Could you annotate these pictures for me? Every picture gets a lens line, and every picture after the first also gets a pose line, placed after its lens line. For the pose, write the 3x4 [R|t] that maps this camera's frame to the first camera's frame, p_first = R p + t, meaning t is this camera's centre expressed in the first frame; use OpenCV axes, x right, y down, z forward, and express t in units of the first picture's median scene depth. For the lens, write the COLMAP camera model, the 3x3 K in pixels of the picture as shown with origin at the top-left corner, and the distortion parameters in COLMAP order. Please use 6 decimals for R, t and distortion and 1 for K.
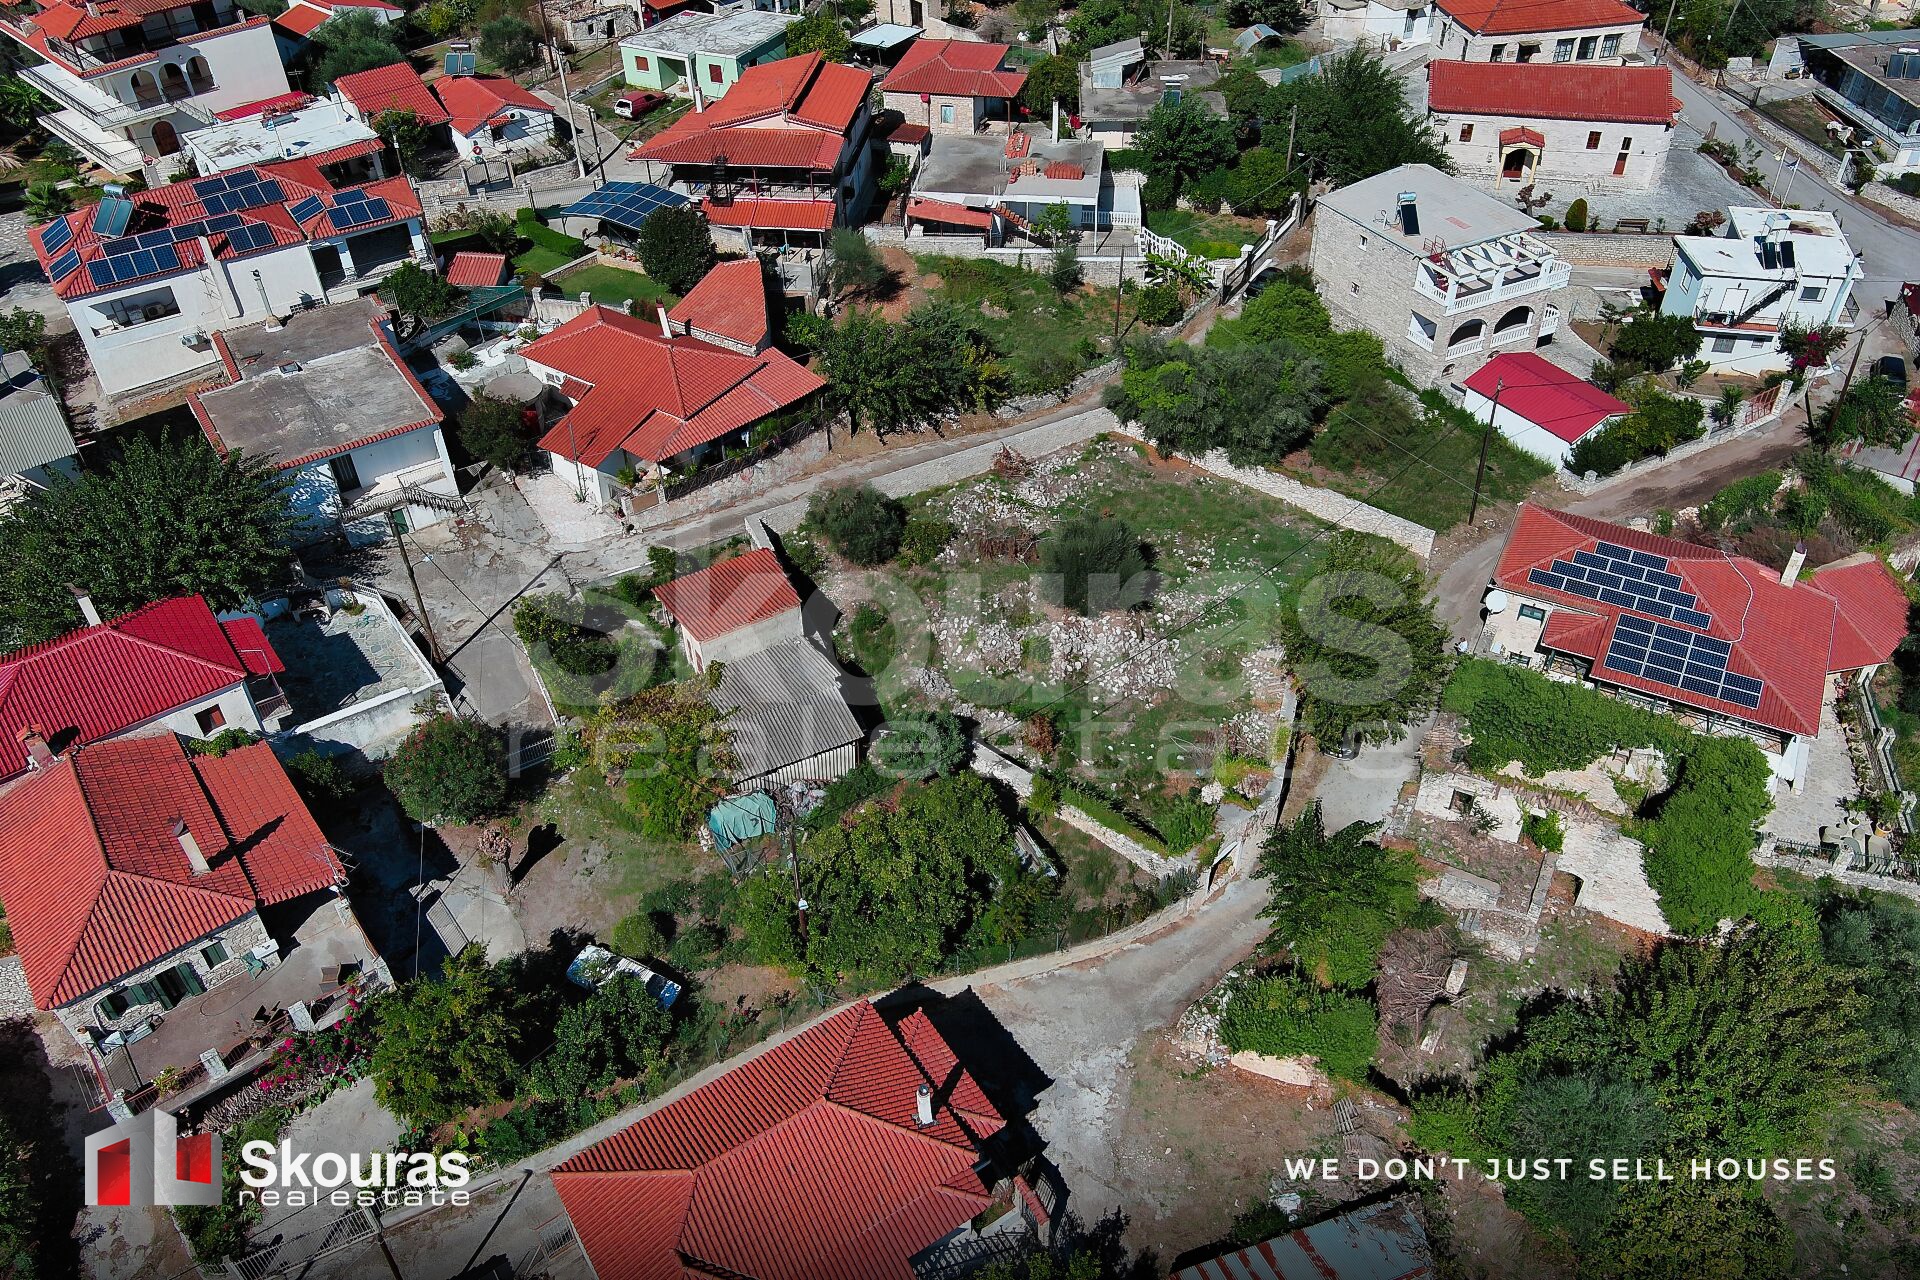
lens RADIAL K [[1482.0, 0, 956.4], [0, 1482.0, 636.0], [0, 0, 1]] dist [0.018150, -0.015821]
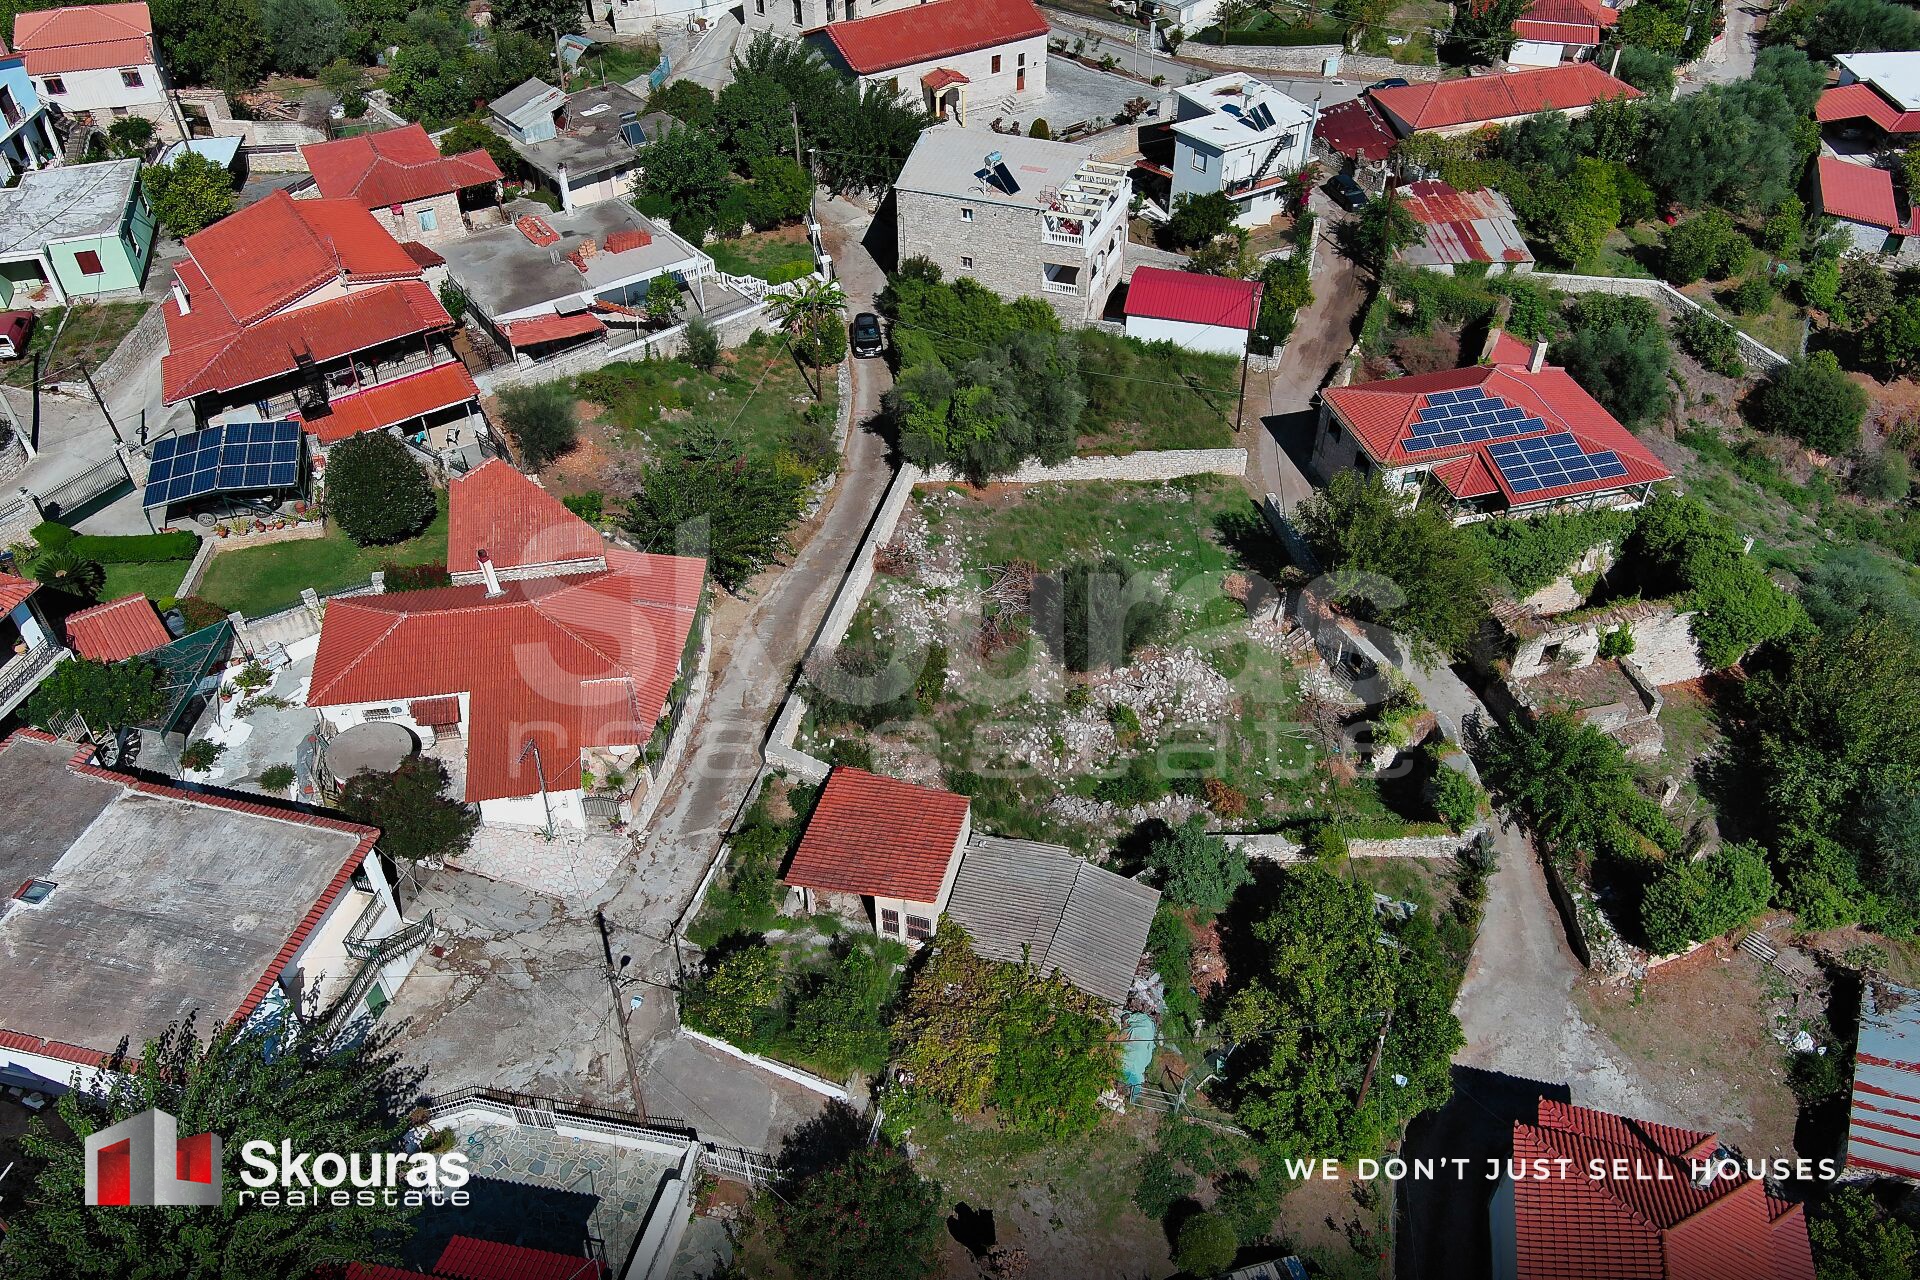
lens RADIAL K [[1482.0, 0, 952.7], [0, 1482.0, 637.9], [0, 0, 1]] dist [0.018150, -0.015821]
pose [[0.733320, -0.438380, 0.519677, -0.411394], [0.427203, 0.891728, 0.149399, -0.188904], [-0.528904, 0.112450, 0.841199, 0.244197]]
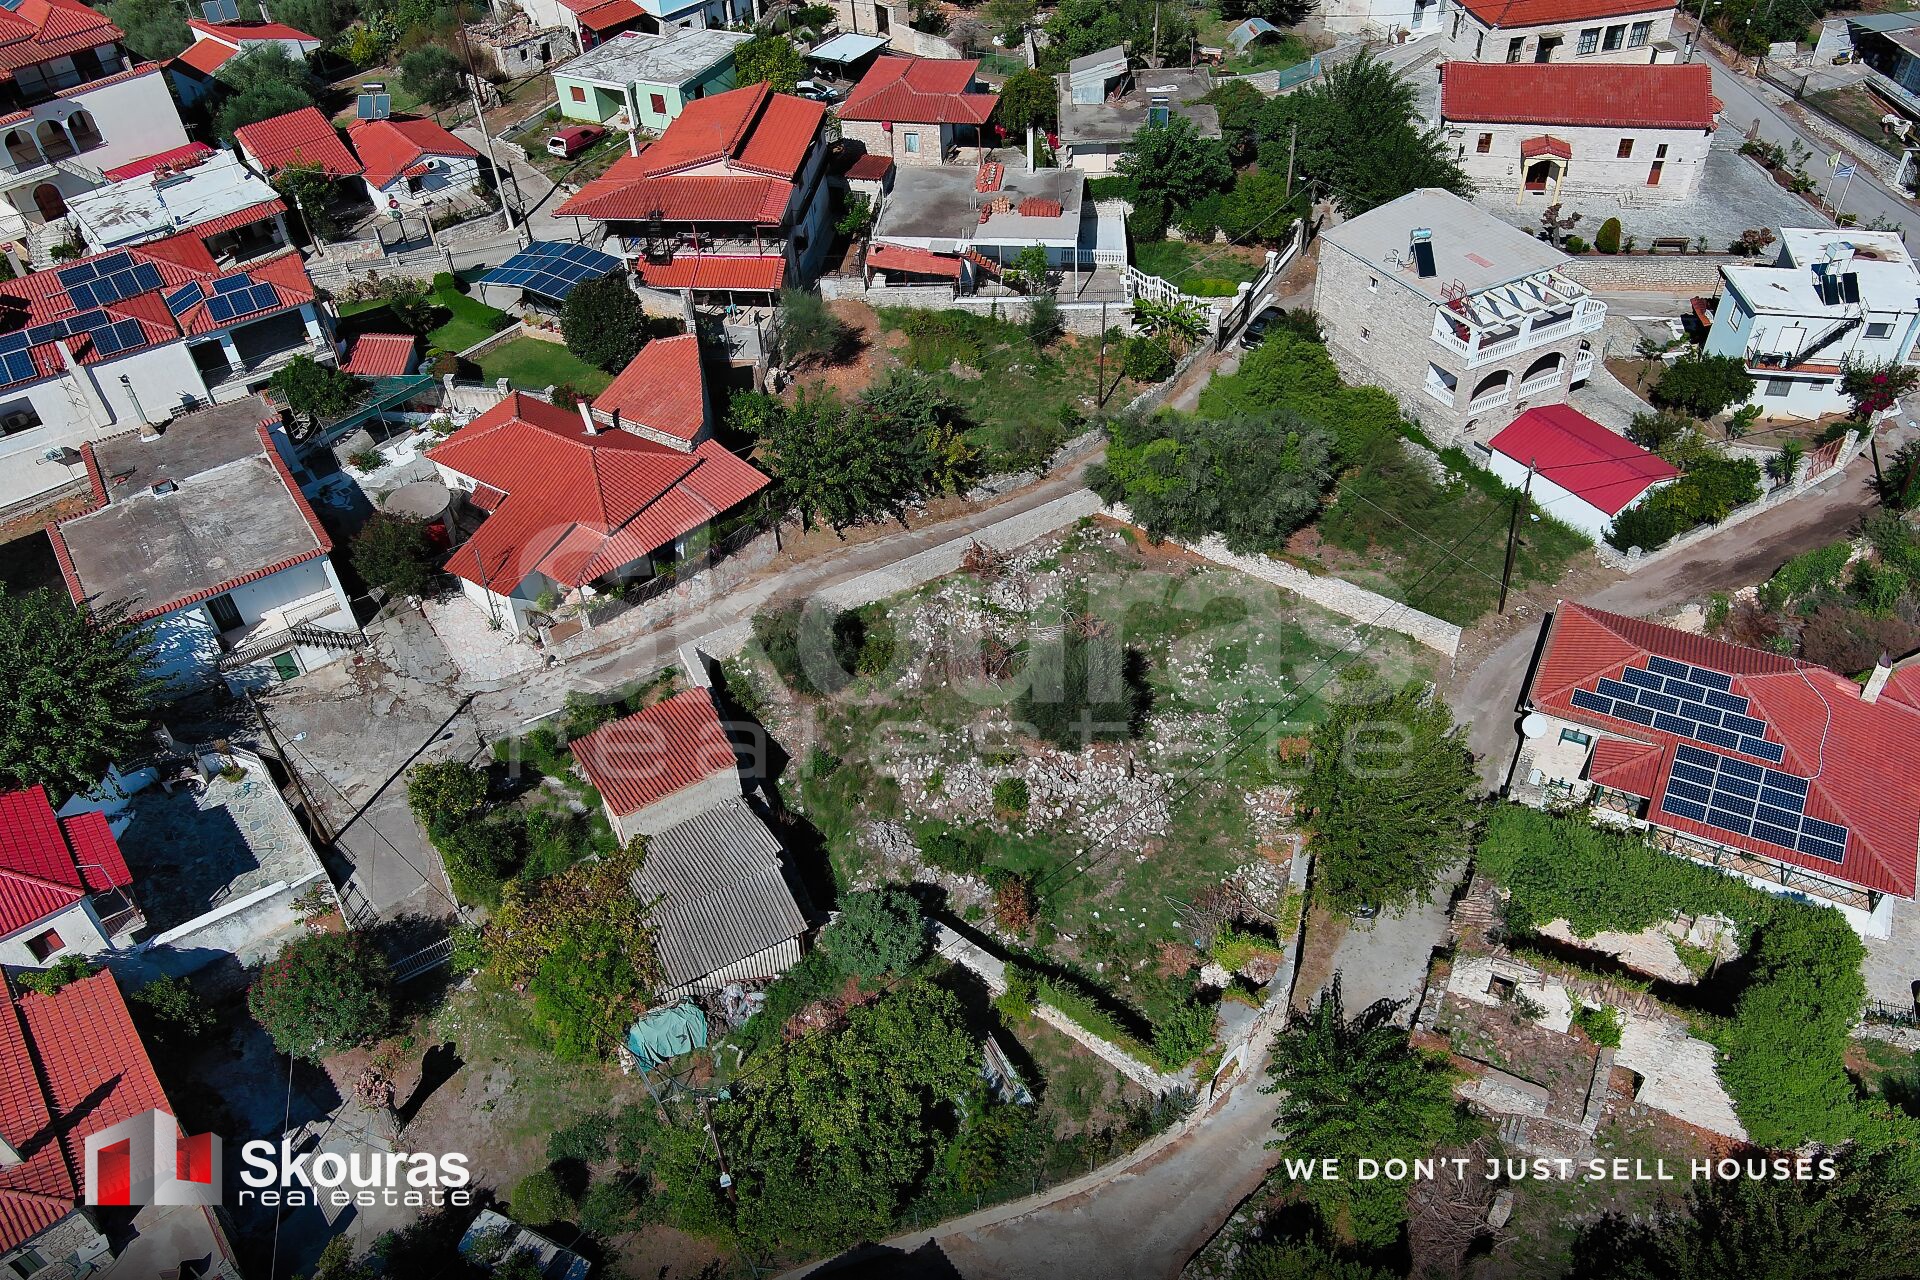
lens RADIAL K [[1482.0, 0, 957.6], [0, 1482.0, 633.8], [0, 0, 1]] dist [0.018150, -0.015821]
pose [[0.999575, -0.027237, -0.010345, 0.029683], [0.027511, 0.999249, 0.027269, -0.096580], [0.009594, -0.027542, 0.999575, 0.106769]]
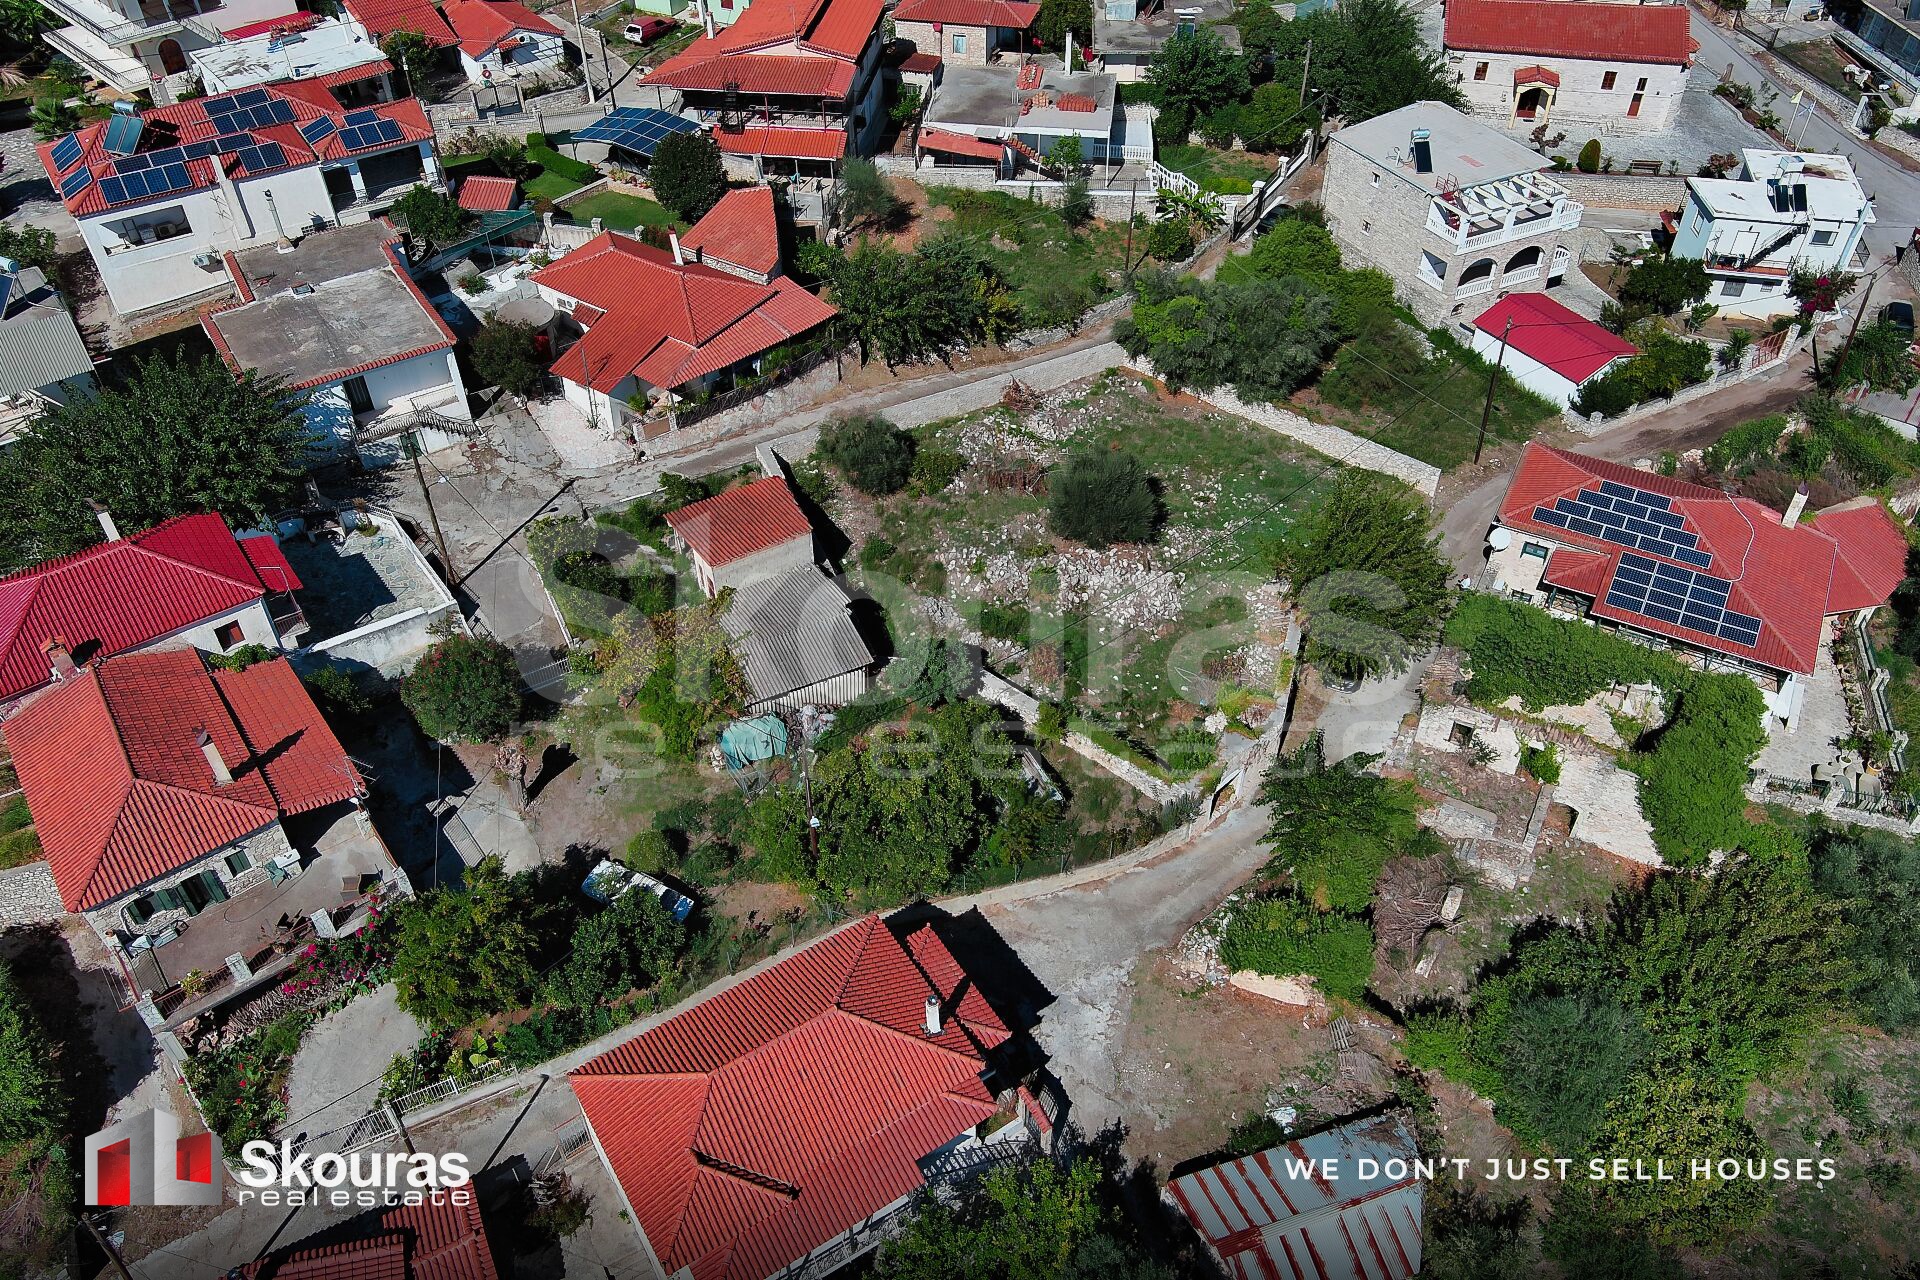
lens RADIAL K [[1482.0, 0, 956.5], [0, 1482.0, 636.5], [0, 0, 1]] dist [0.018150, -0.015821]
pose [[0.999905, 0.013609, 0.002153, -0.006288], [-0.013681, 0.999191, 0.037830, 0.008662], [-0.001636, -0.037856, 0.999282, -0.009437]]
